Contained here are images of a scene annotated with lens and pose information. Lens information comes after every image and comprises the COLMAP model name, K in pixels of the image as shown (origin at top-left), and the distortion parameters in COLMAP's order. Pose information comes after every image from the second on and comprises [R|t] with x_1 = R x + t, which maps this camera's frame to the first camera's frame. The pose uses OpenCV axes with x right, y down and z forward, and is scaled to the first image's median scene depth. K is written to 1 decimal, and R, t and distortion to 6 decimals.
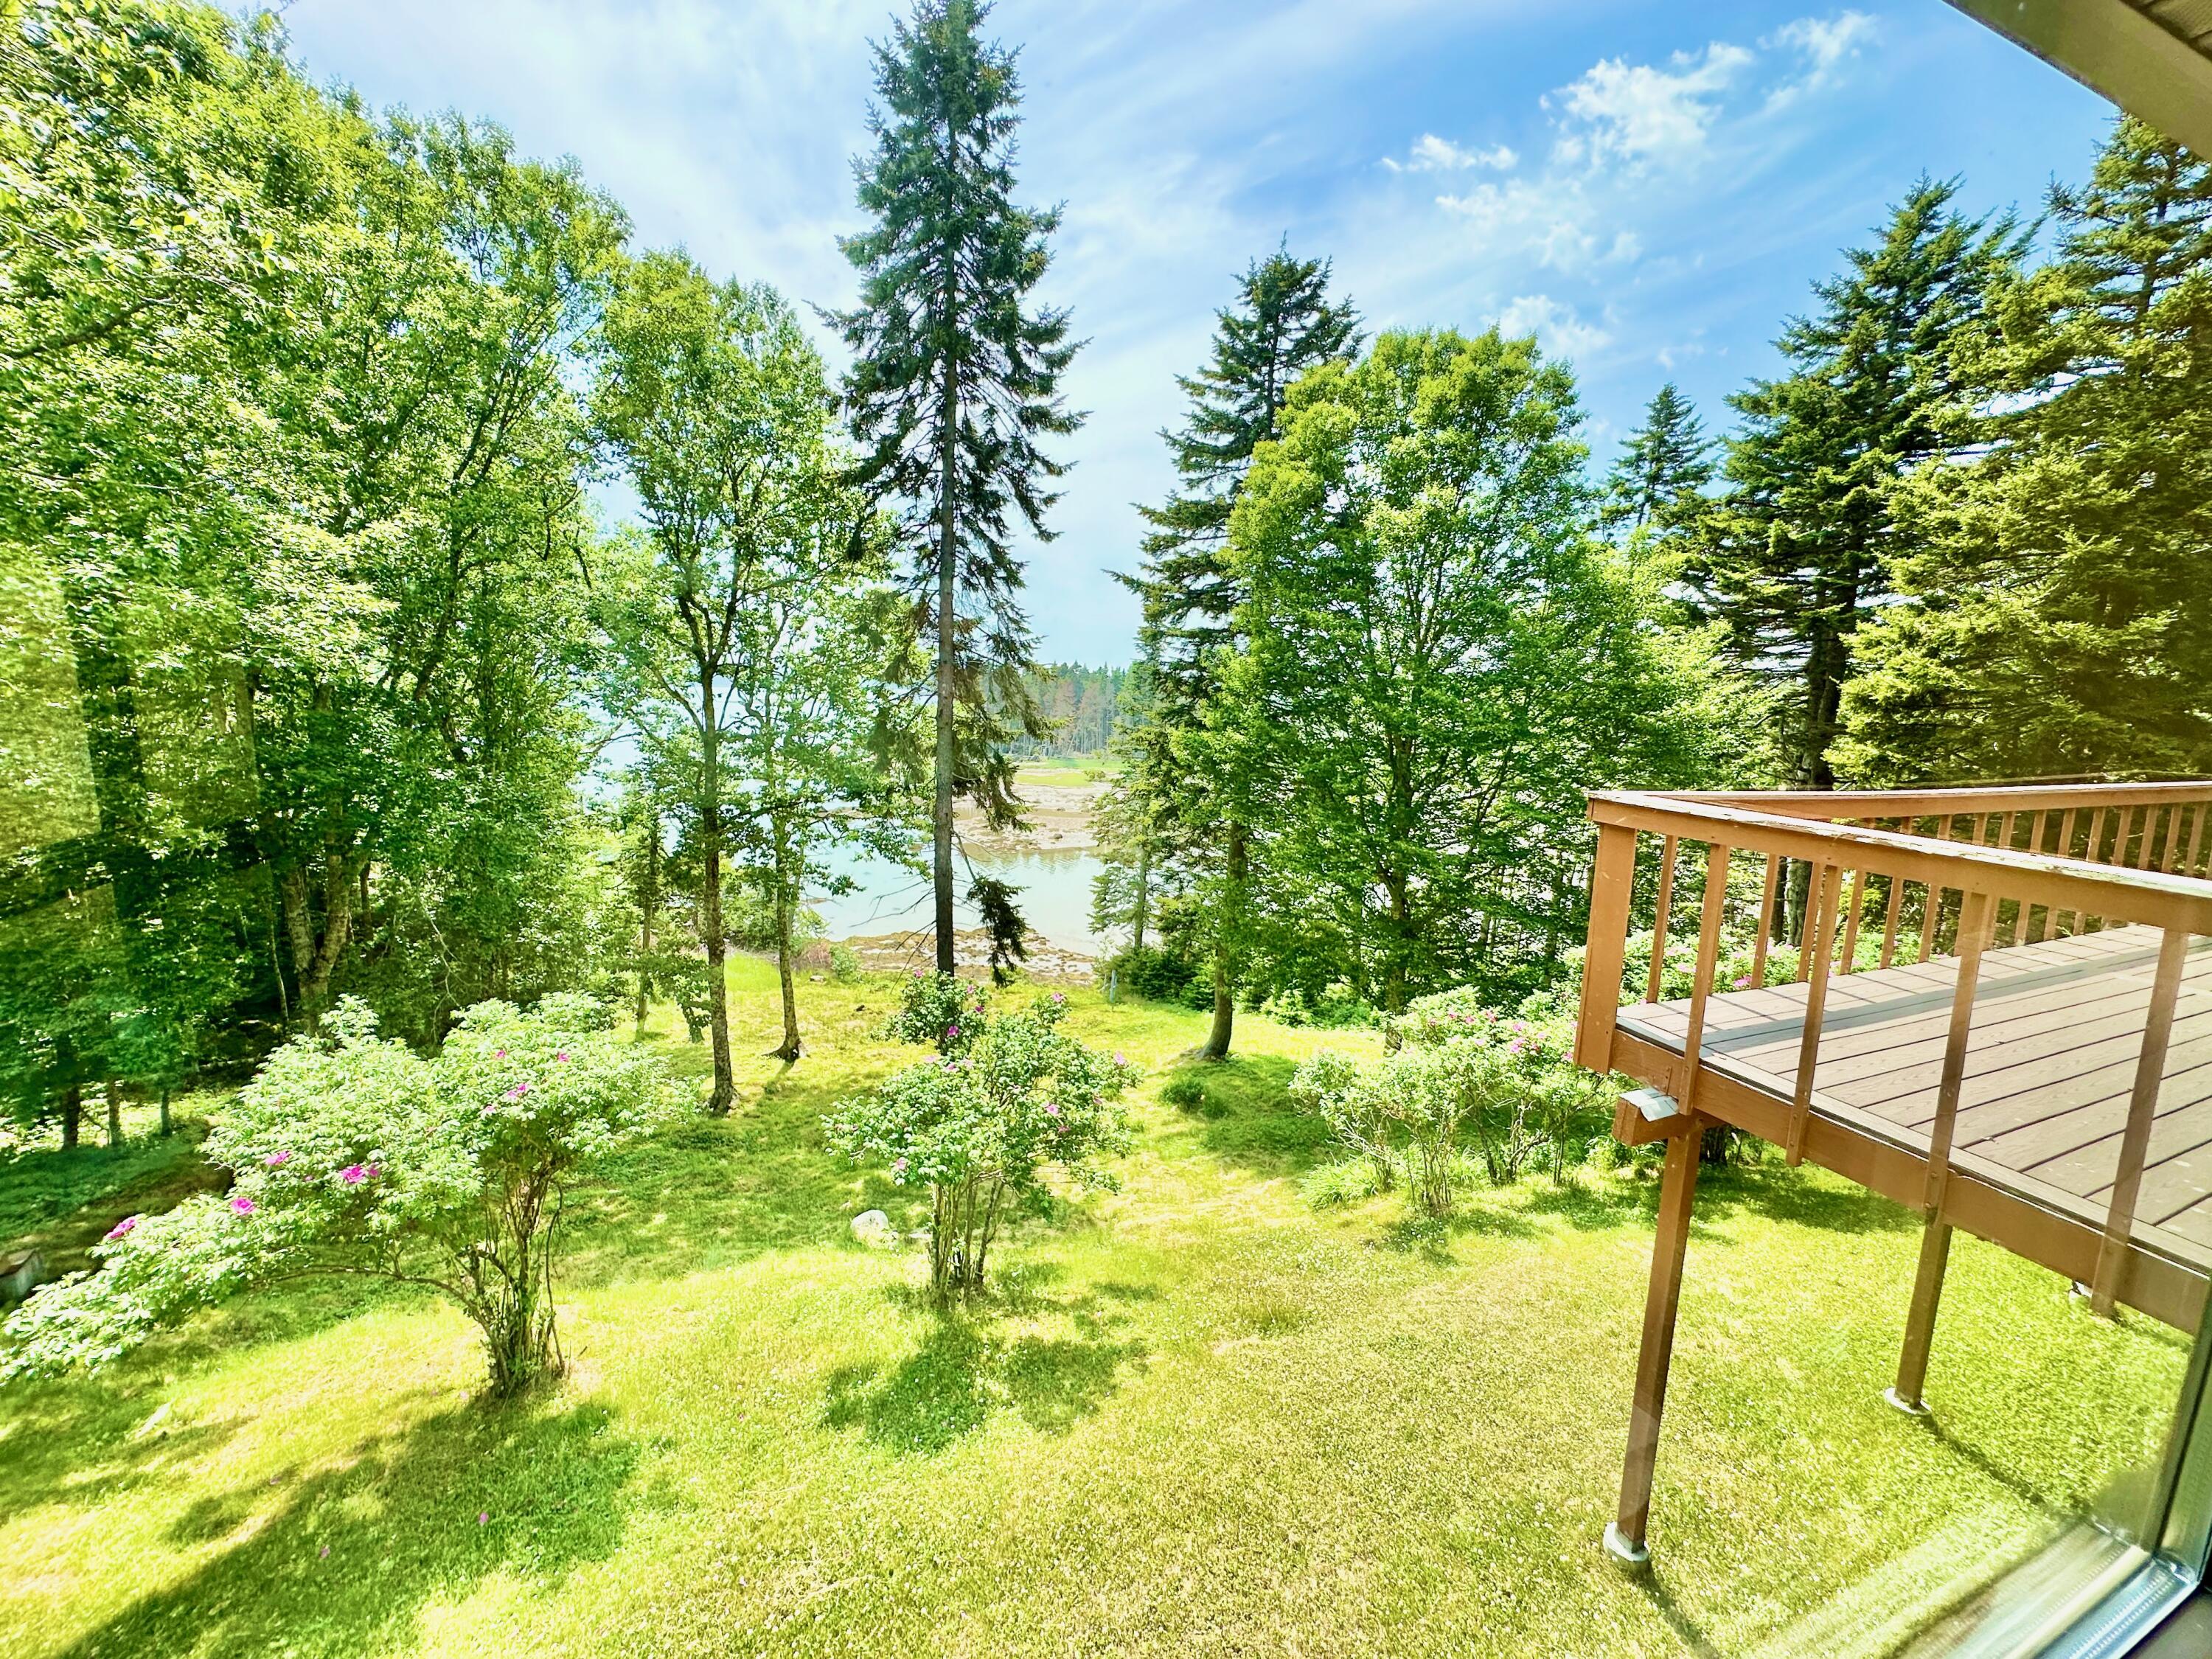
lens RADIAL K [[889.8, 0, 1101.4], [0, 889.8, 838.6], [0, 0, 1]] dist [-0.002034, 0.000437]
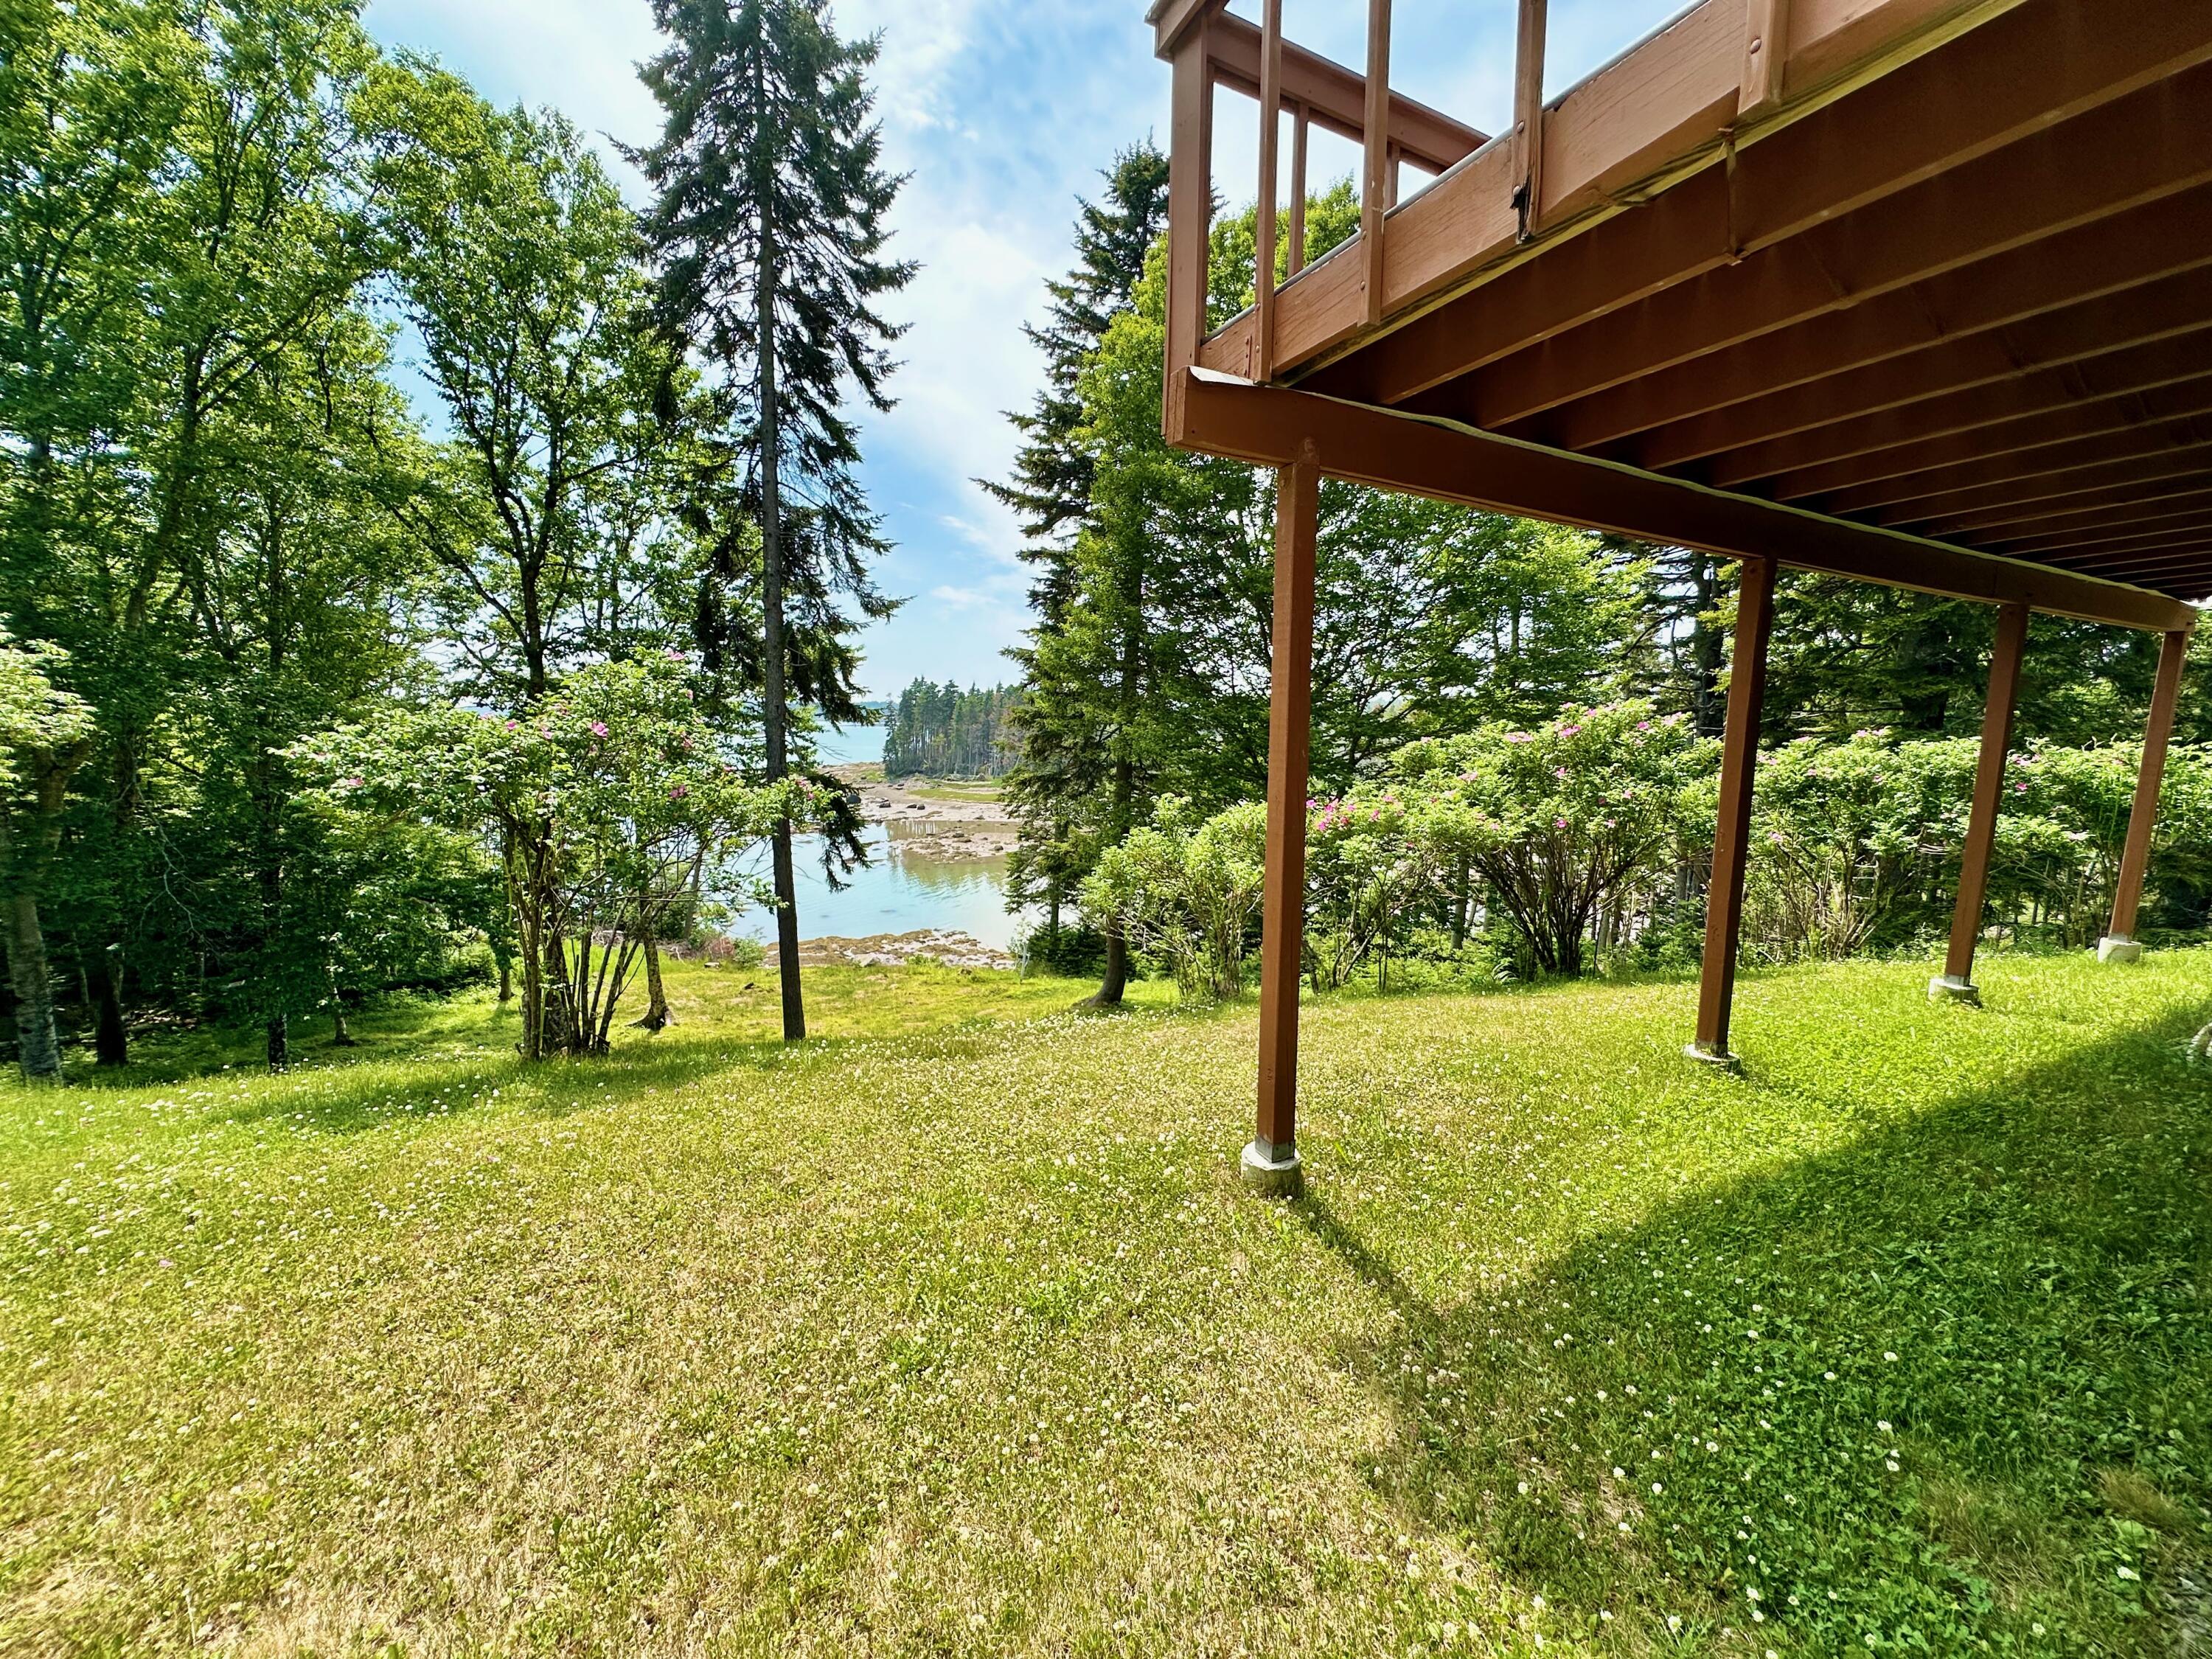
lens RADIAL K [[889.8, 0, 1101.4], [0, 889.8, 838.6], [0, 0, 1]] dist [-0.002034, 0.000437]
pose [[0.998668, -0.018707, 0.048078, 0.110935], [0.020405, 0.999177, -0.035063, 0.146203], [-0.047382, 0.035997, 0.998228, 0.081289]]
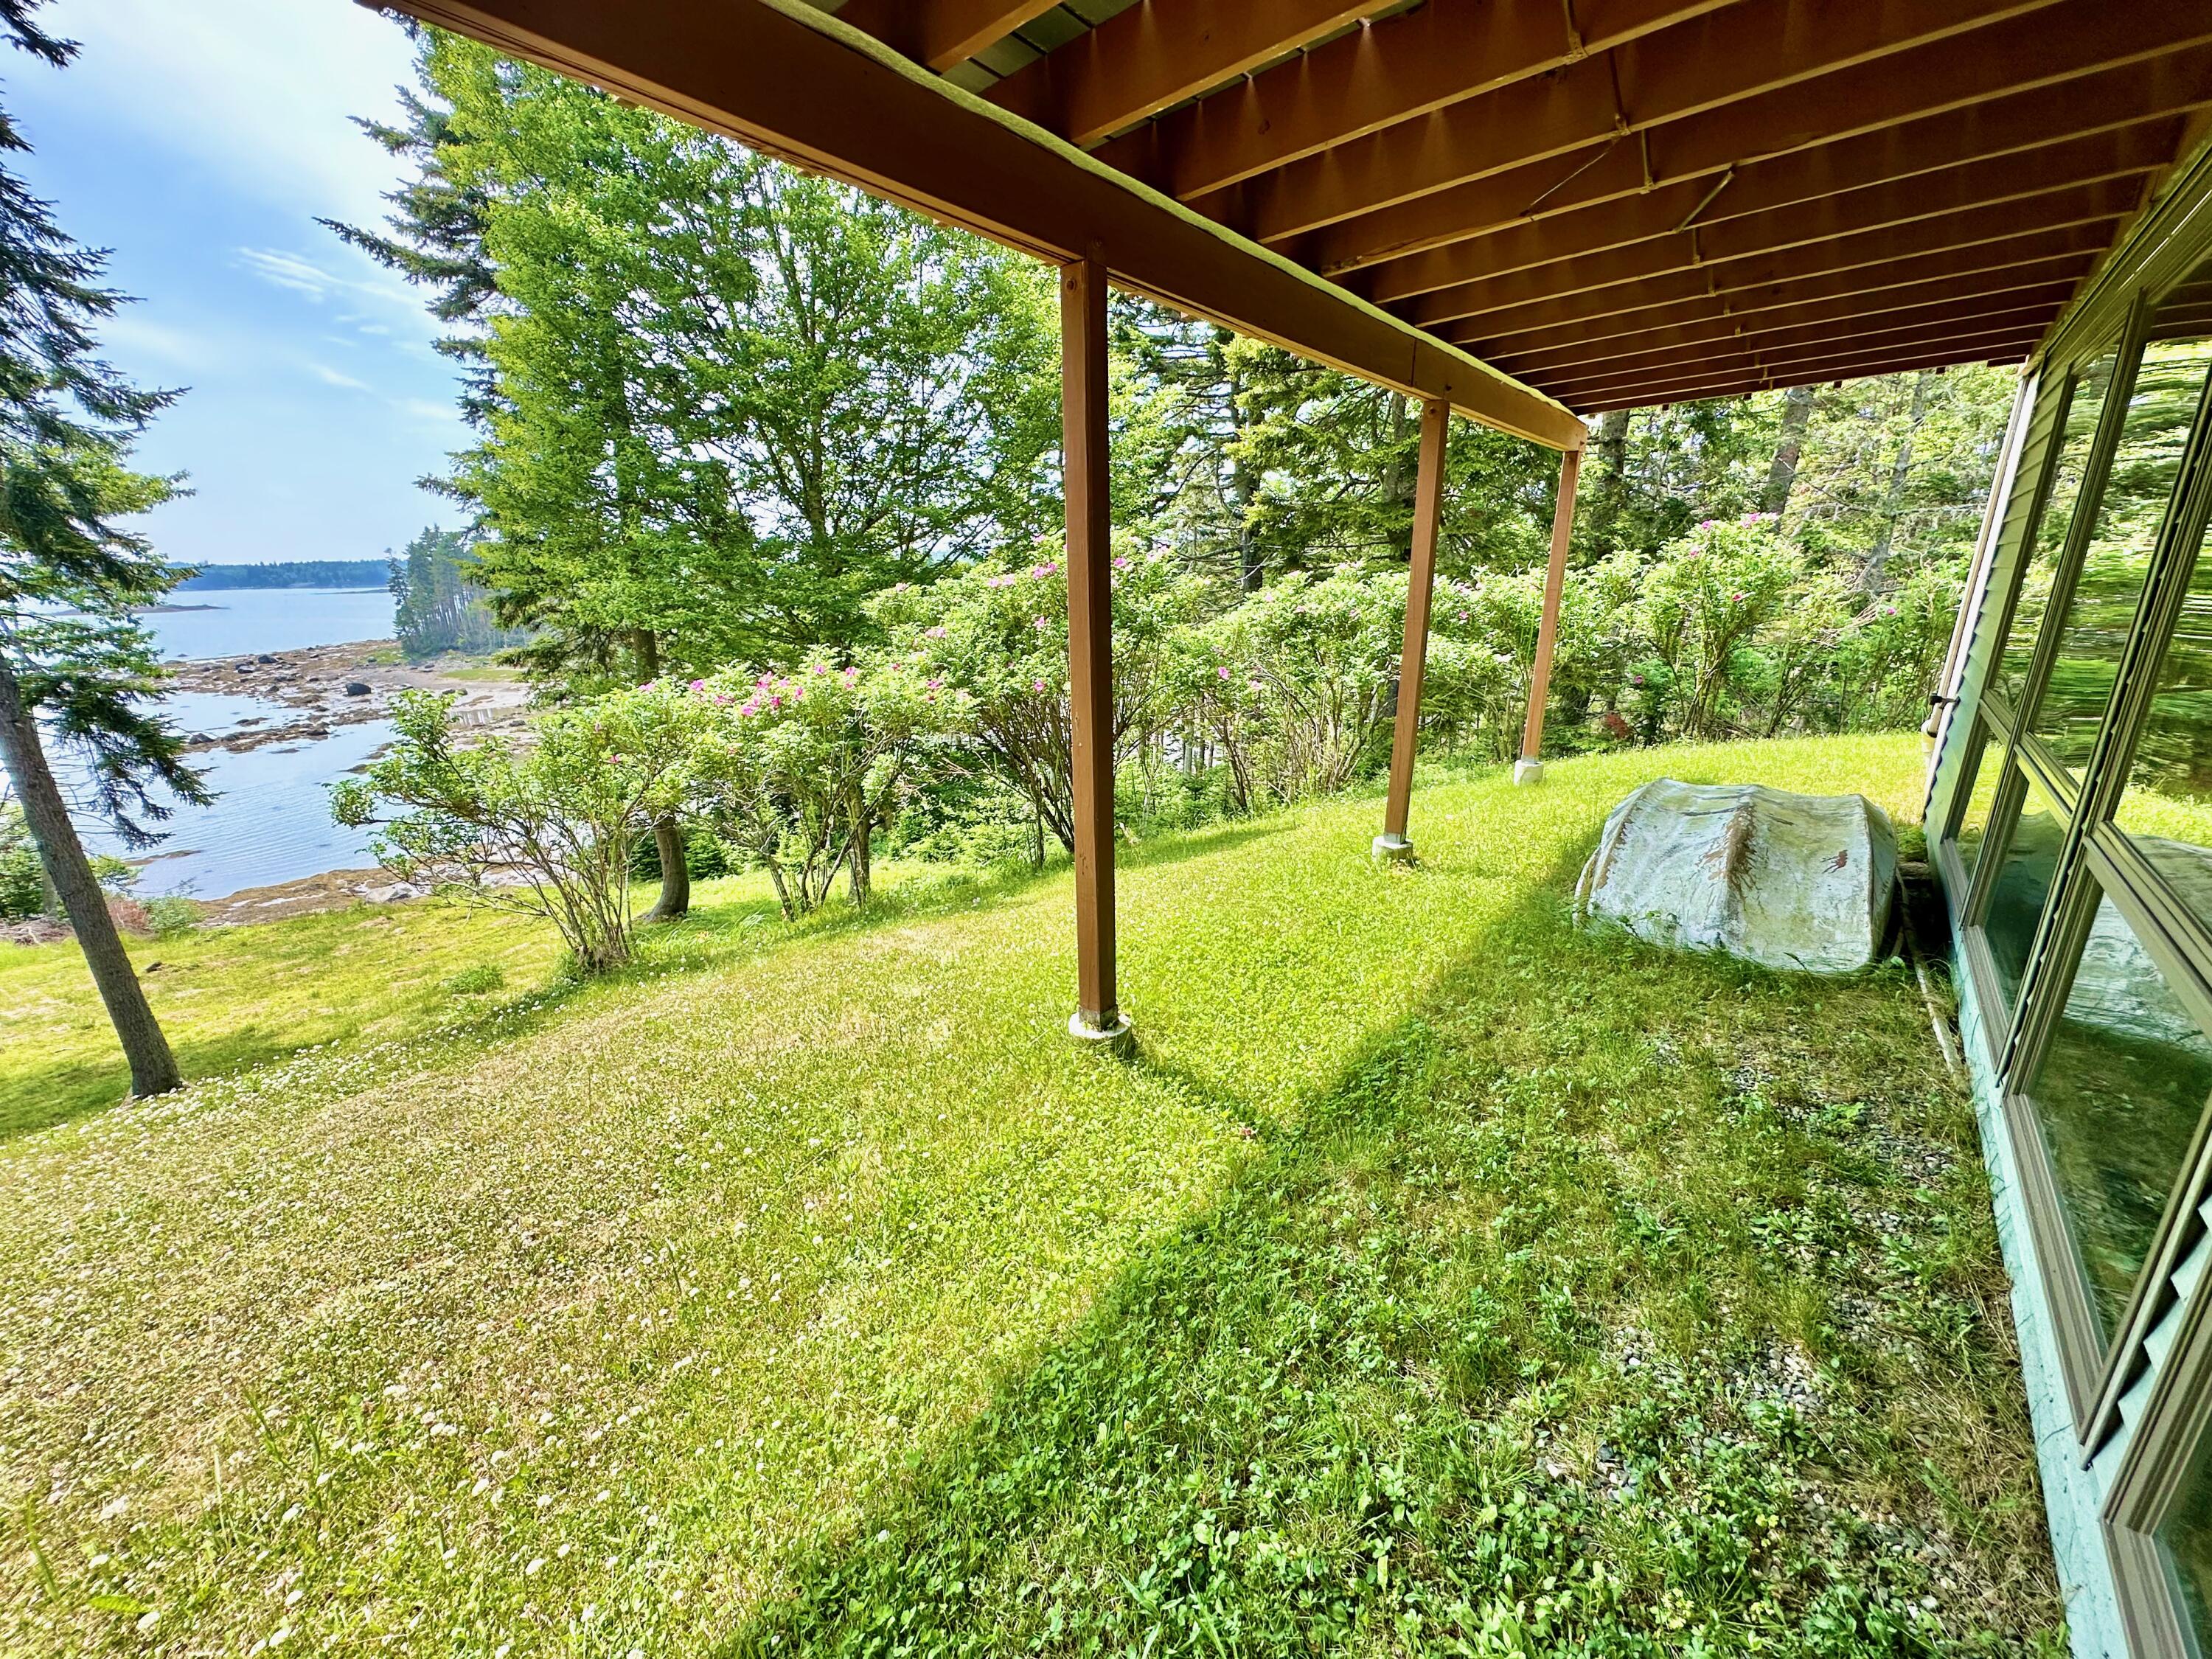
lens RADIAL K [[889.8, 0, 1101.4], [0, 889.8, 838.6], [0, 0, 1]] dist [-0.002034, 0.000437]
pose [[0.895853, -0.163256, 0.413273, 0.219781], [0.109788, 0.982548, 0.150151, 0.137675], [-0.430574, -0.089141, 0.898143, 0.161858]]
